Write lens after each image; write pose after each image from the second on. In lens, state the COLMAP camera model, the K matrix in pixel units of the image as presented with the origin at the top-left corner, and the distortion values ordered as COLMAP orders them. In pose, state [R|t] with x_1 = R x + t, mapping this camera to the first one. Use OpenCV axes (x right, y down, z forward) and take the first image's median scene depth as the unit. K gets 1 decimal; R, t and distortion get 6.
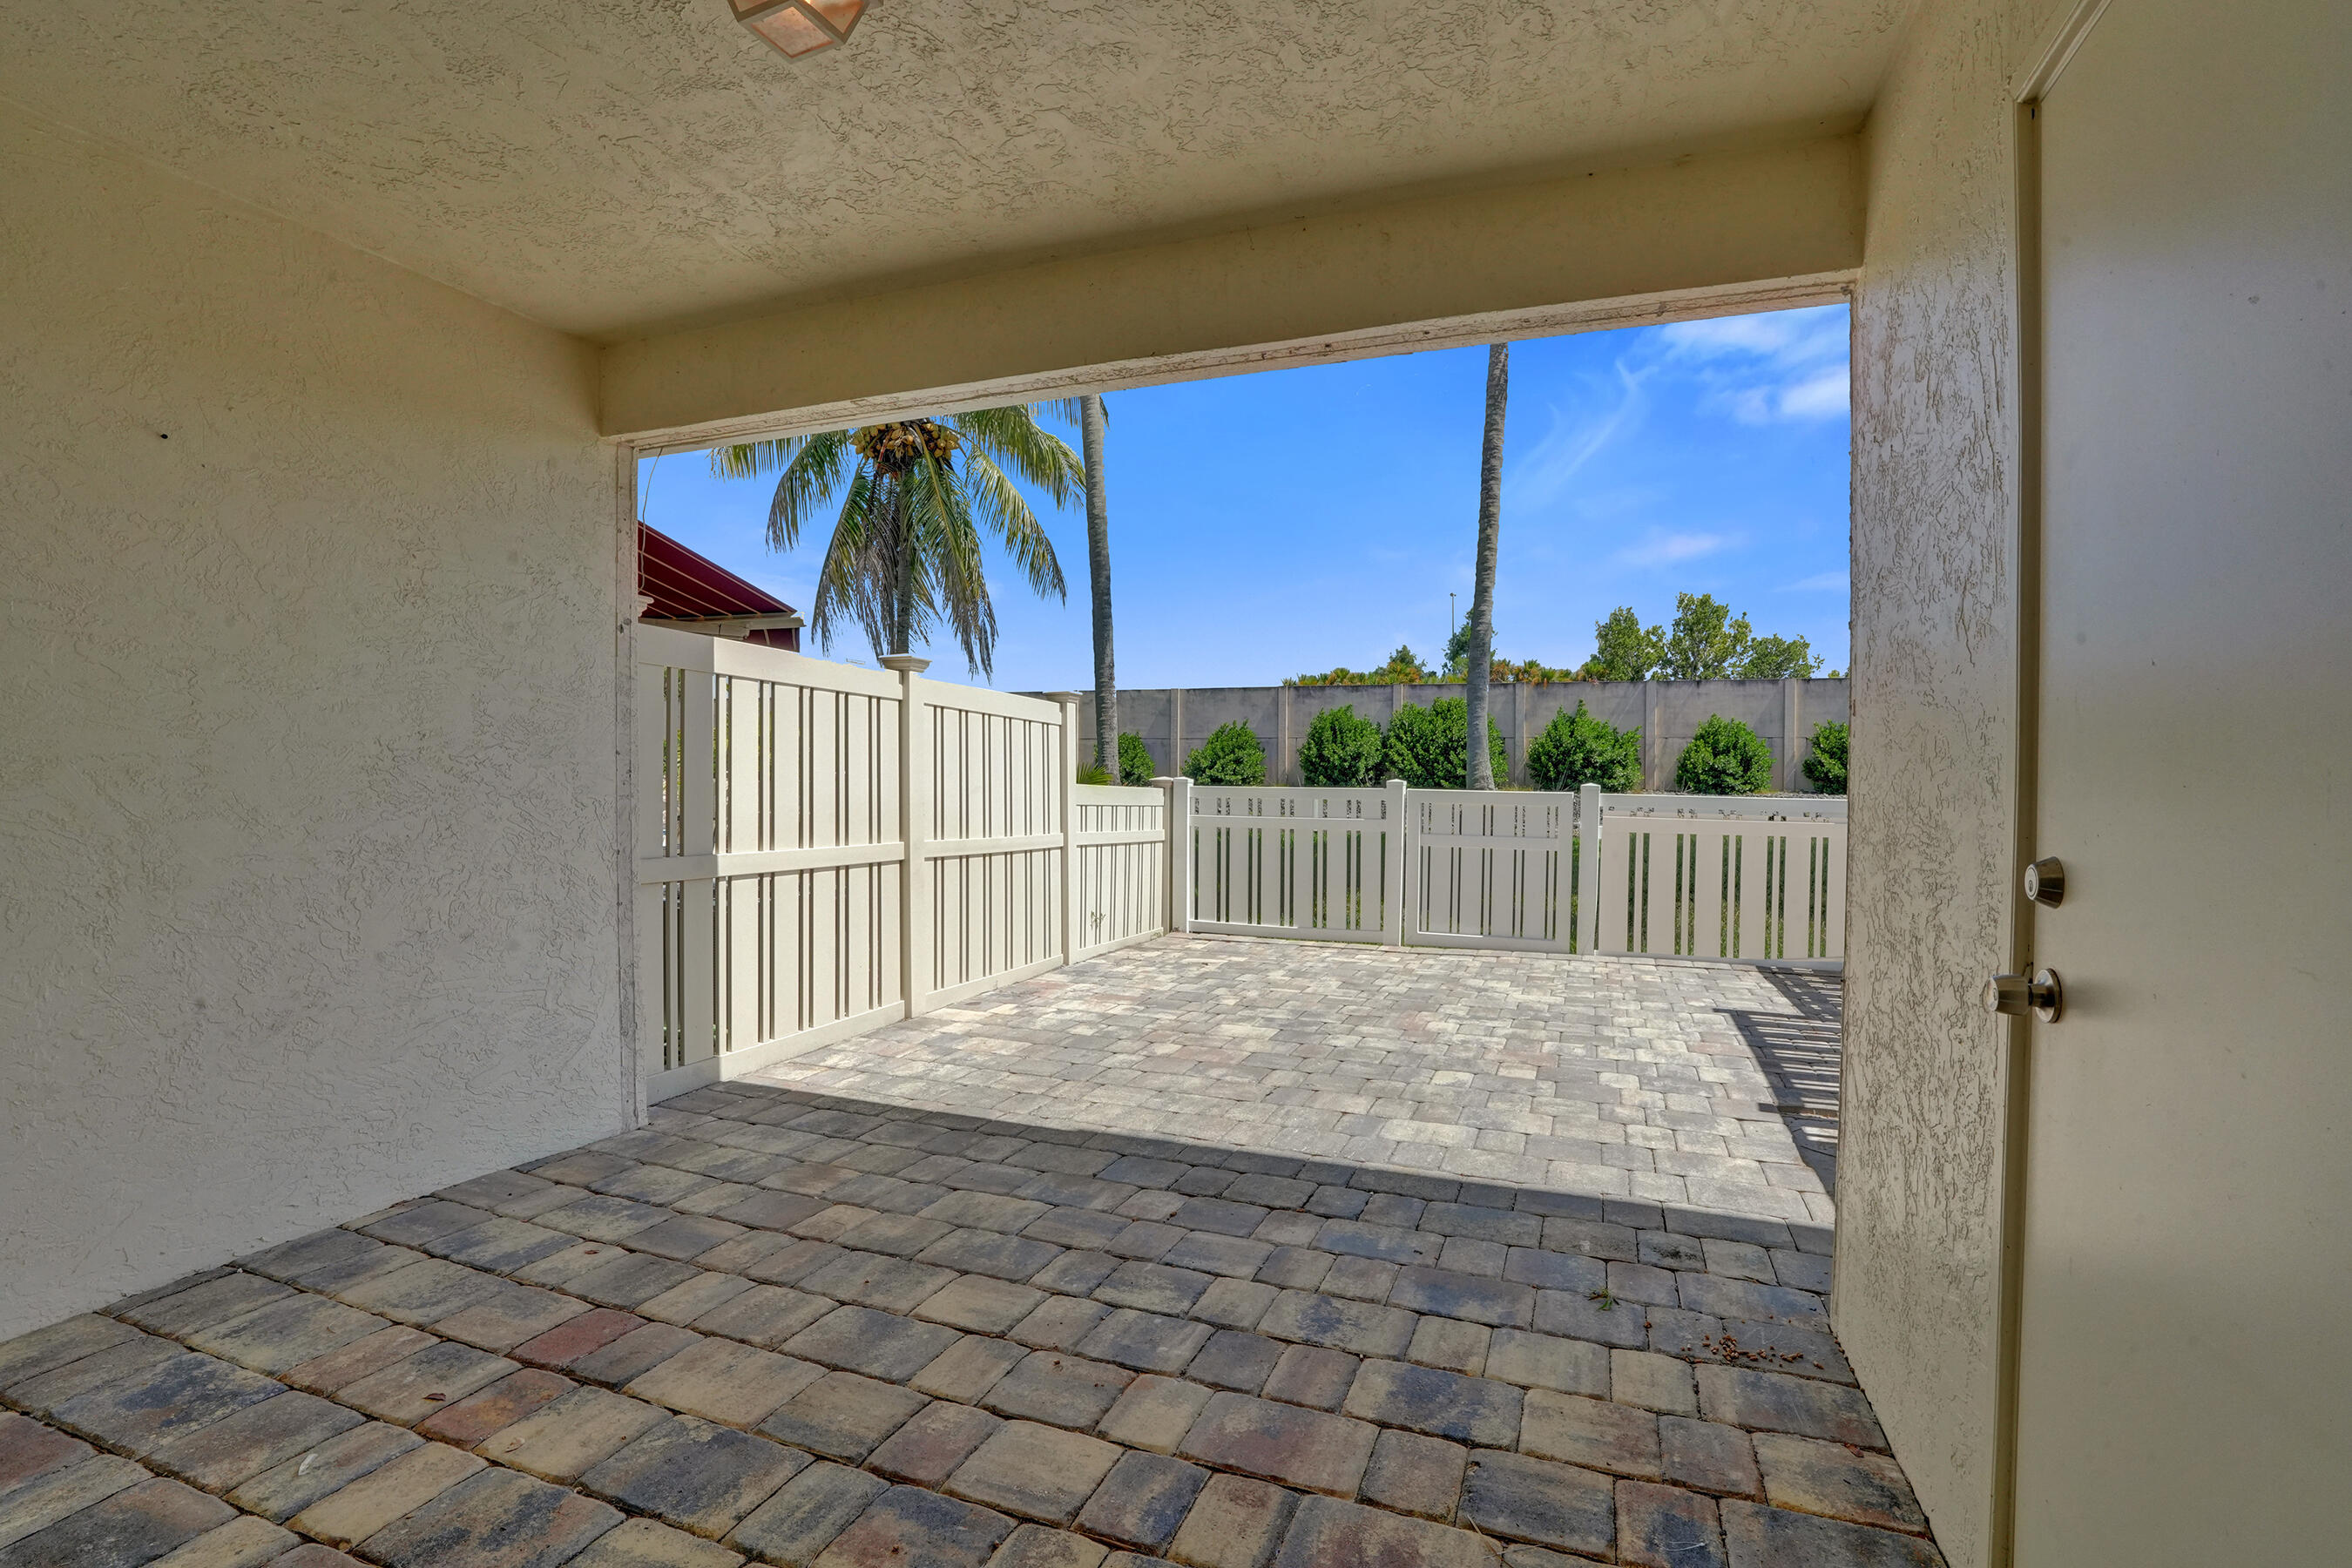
lens RADIAL K [[1089.6, 0, 1169.1], [0, 1089.6, 780.1], [0, 0, 1]] dist [-0.070935, 0.027698]
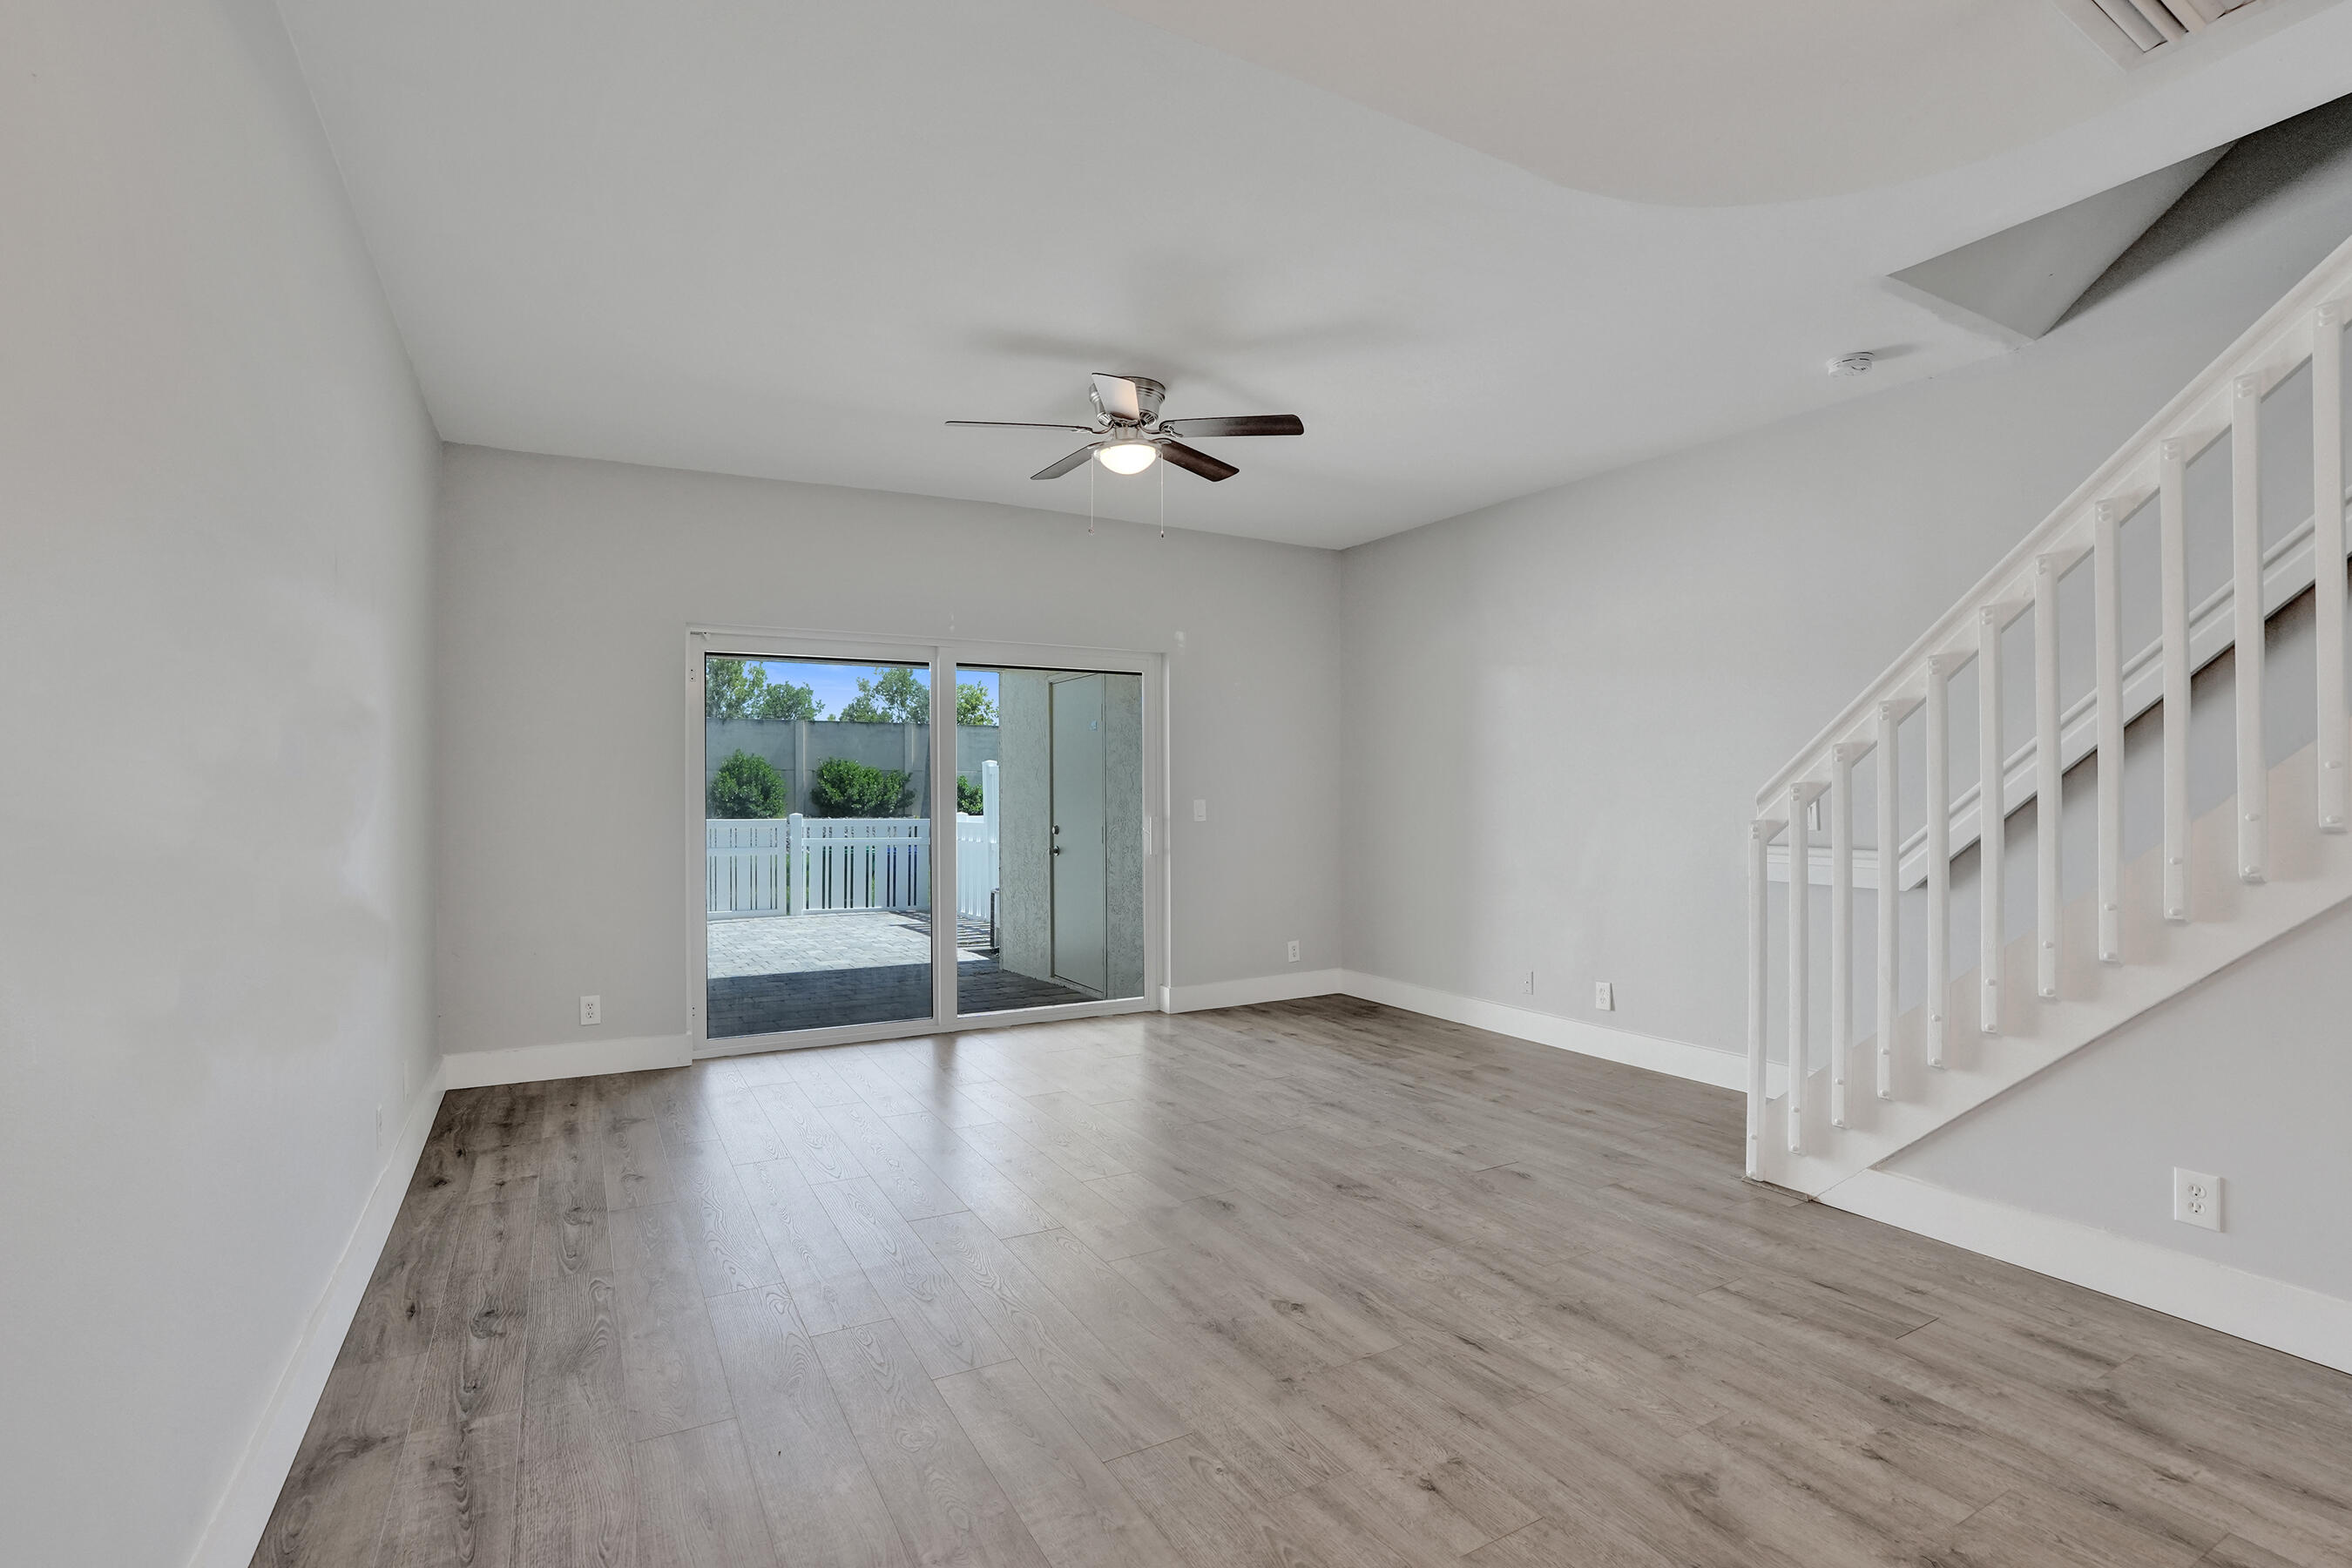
lens RADIAL K [[1089.6, 0, 1169.1], [0, 1089.6, 780.1], [0, 0, 1]] dist [-0.070935, 0.027698]
pose [[0.634462, -0.002564, 0.772949, -0.495889], [0.022443, 0.999634, -0.015106, -0.007500], [-0.772628, 0.026931, 0.634288, -0.462366]]
